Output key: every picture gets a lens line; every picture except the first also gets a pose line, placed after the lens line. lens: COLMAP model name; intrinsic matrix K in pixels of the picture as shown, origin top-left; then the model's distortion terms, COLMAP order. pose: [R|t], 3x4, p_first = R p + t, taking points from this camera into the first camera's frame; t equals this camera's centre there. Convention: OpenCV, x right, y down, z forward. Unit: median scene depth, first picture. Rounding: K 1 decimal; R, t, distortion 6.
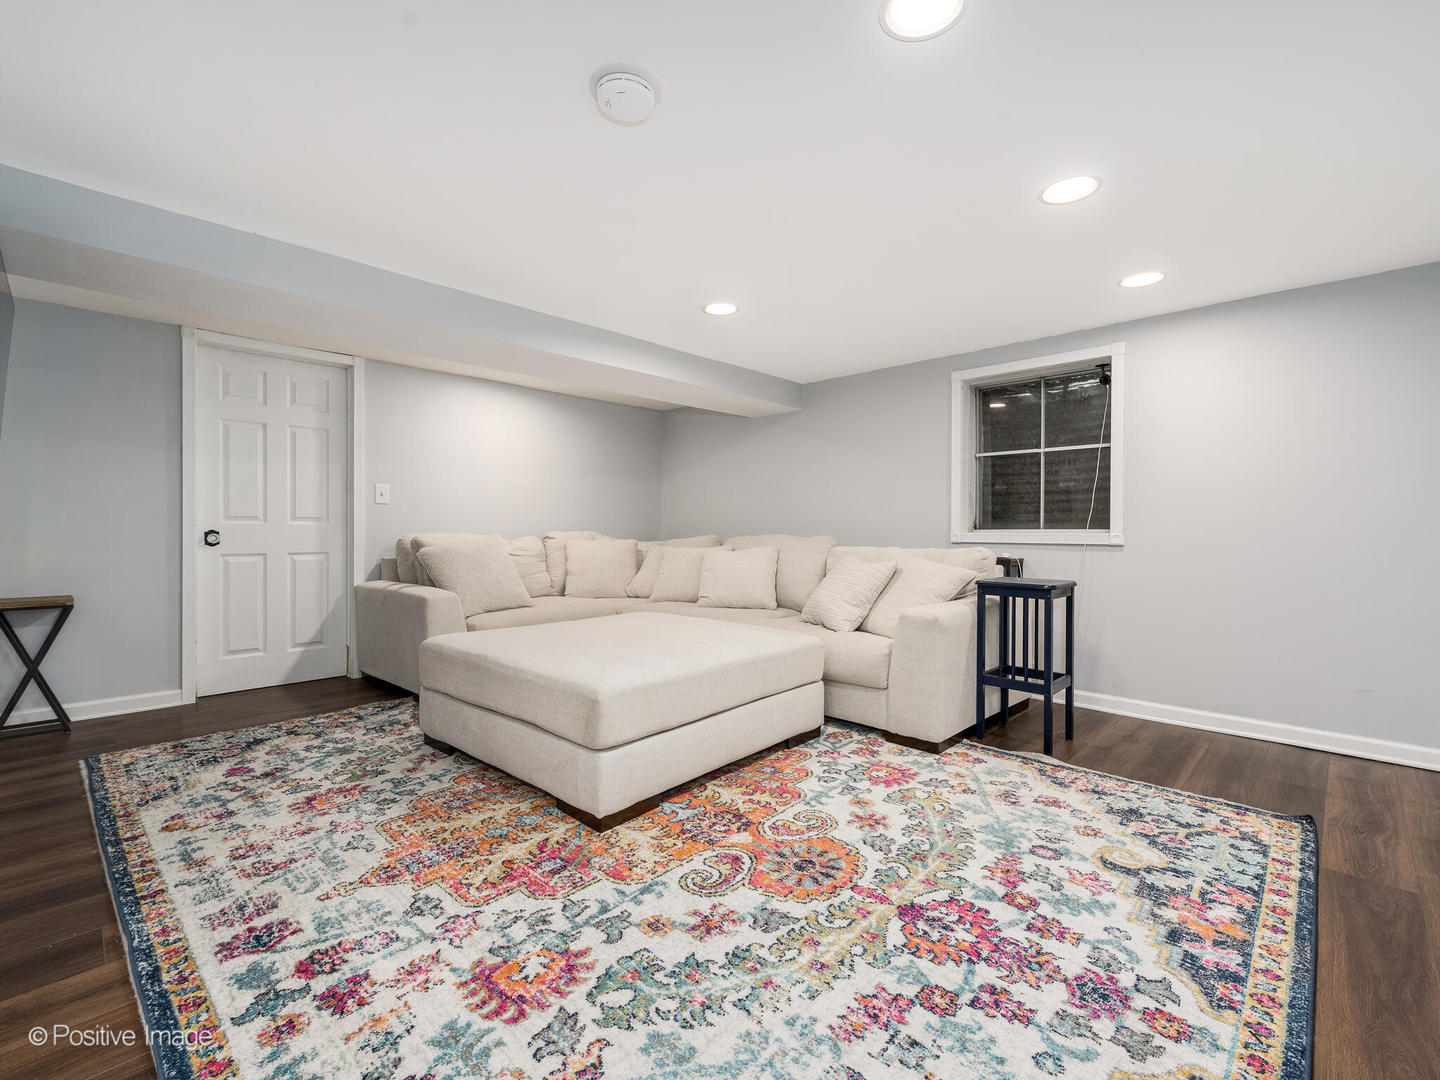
lens RADIAL K [[644.7, 0, 717.0], [0, 644.7, 535.1], [0, 0, 1]] dist [0.010048, -0.000103]
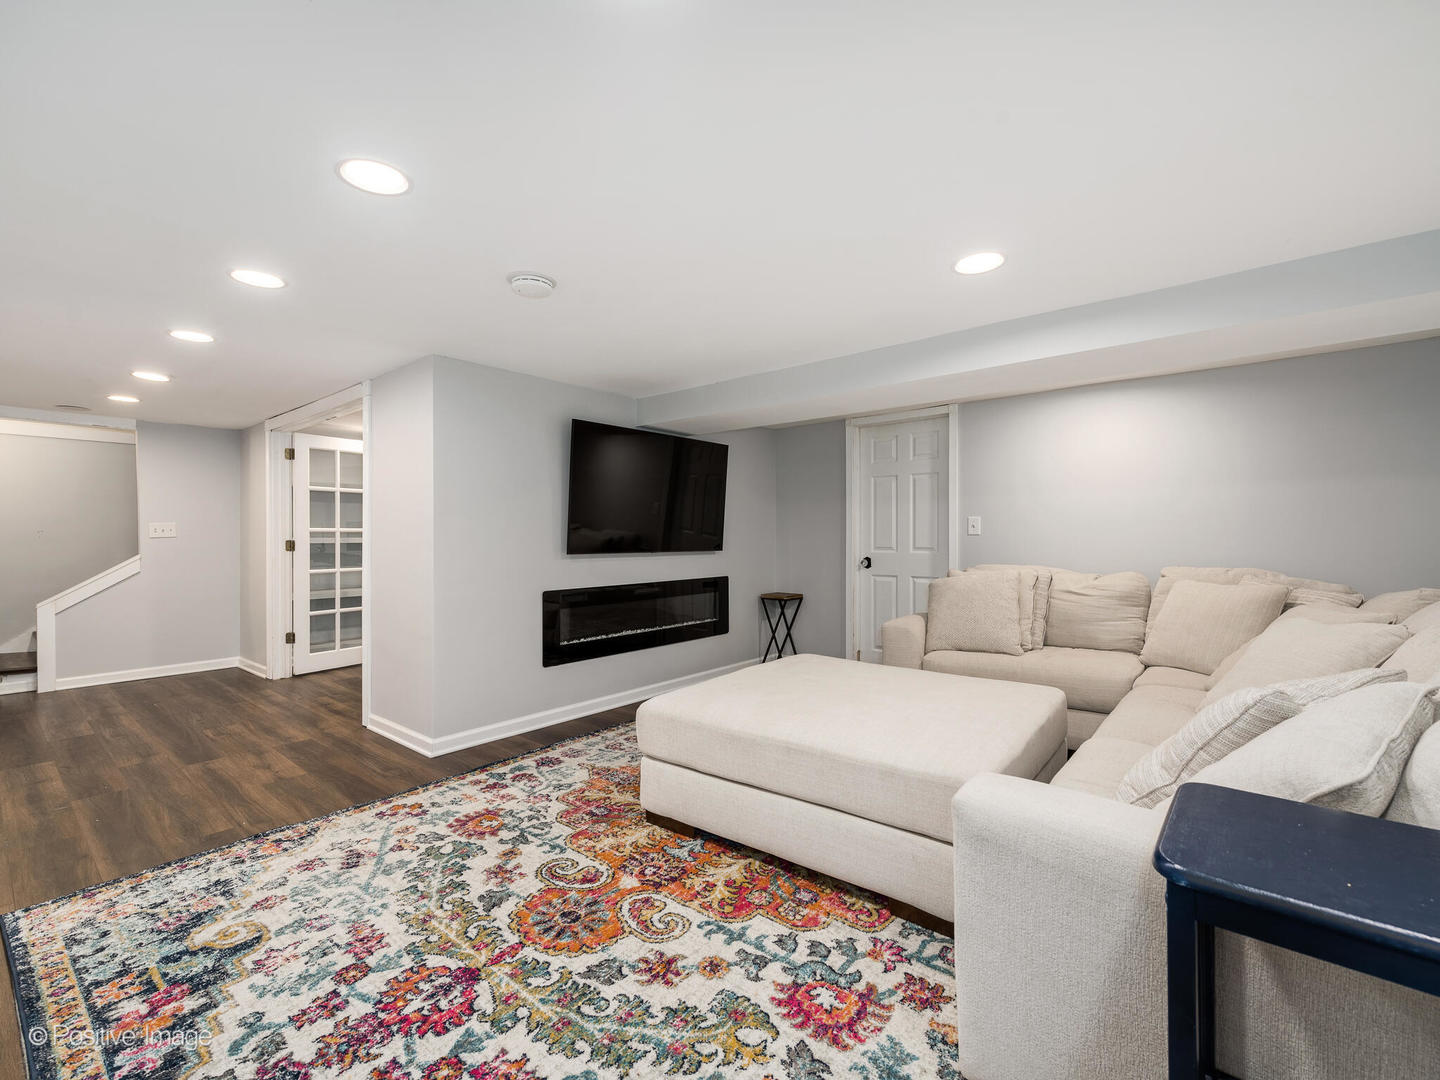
lens RADIAL K [[644.7, 0, 717.0], [0, 644.7, 535.1], [0, 0, 1]] dist [0.010048, -0.000103]
pose [[0.058828, -0.002158, -0.998266, 1.331617], [-0.007882, 0.999965, -0.002626, -0.108481], [0.998237, 0.008023, 0.058809, 1.319394]]
